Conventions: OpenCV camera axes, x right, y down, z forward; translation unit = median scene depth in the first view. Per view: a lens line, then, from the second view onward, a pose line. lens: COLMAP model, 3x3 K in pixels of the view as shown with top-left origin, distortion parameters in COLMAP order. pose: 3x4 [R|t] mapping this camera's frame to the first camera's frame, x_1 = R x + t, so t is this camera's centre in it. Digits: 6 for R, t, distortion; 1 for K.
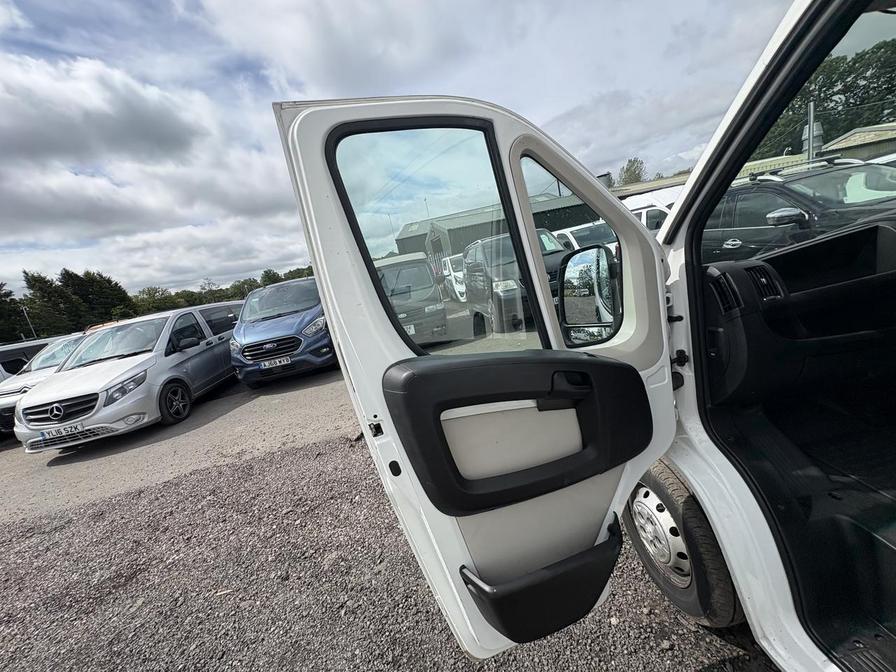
lens RADIAL K [[359.7, 0, 445.1], [0, 359.7, 337.9], [0, 0, 1]] dist [0.005905, -0.001862]
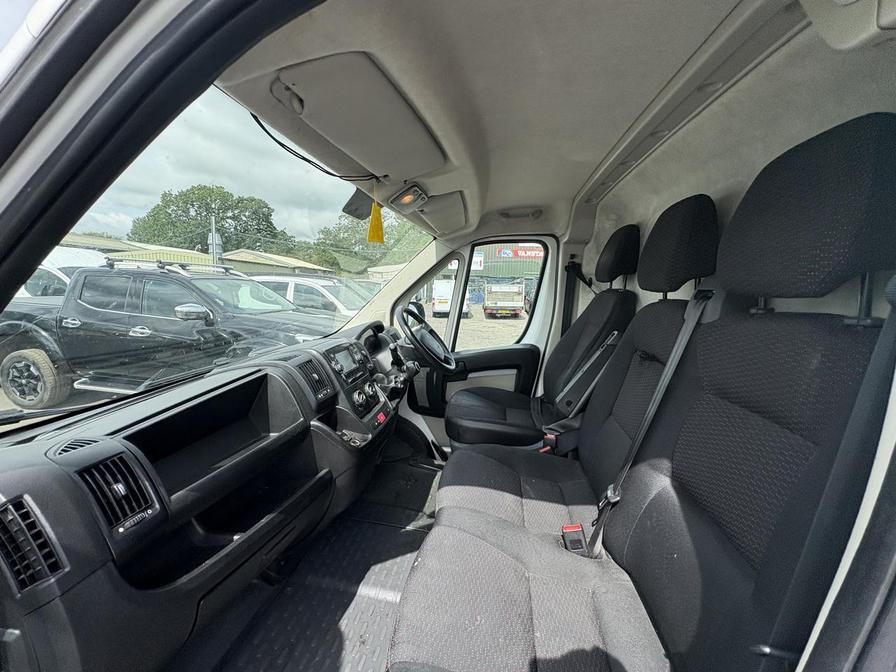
lens RADIAL K [[359.7, 0, 451.0], [0, 359.7, 333.9], [0, 0, 1]] dist [0.005905, -0.001862]
pose [[0.217566, 0.083001, 0.972510, 0.406457], [0.128534, 0.985264, -0.112845, -0.227090], [-0.967545, 0.149552, 0.203691, 0.350625]]
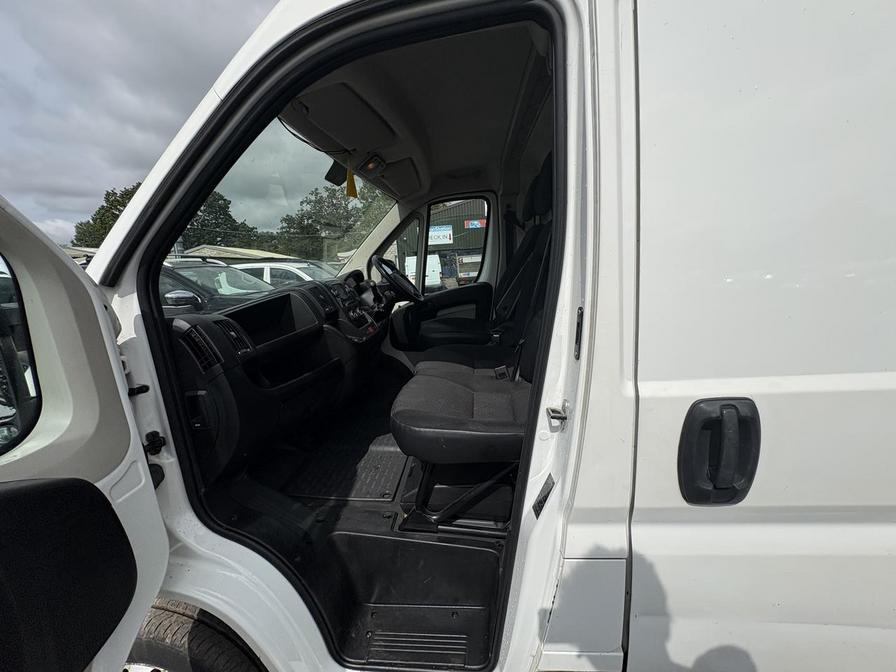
lens RADIAL K [[359.7, 0, 452.3], [0, 359.7, 335.2], [0, 0, 1]] dist [0.005905, -0.001862]
pose [[0.163224, 0.000083, 0.986589, 0.033489], [0.236826, 0.970759, -0.039262, 0.016428], [-0.957743, 0.240058, 0.158432, 0.259803]]
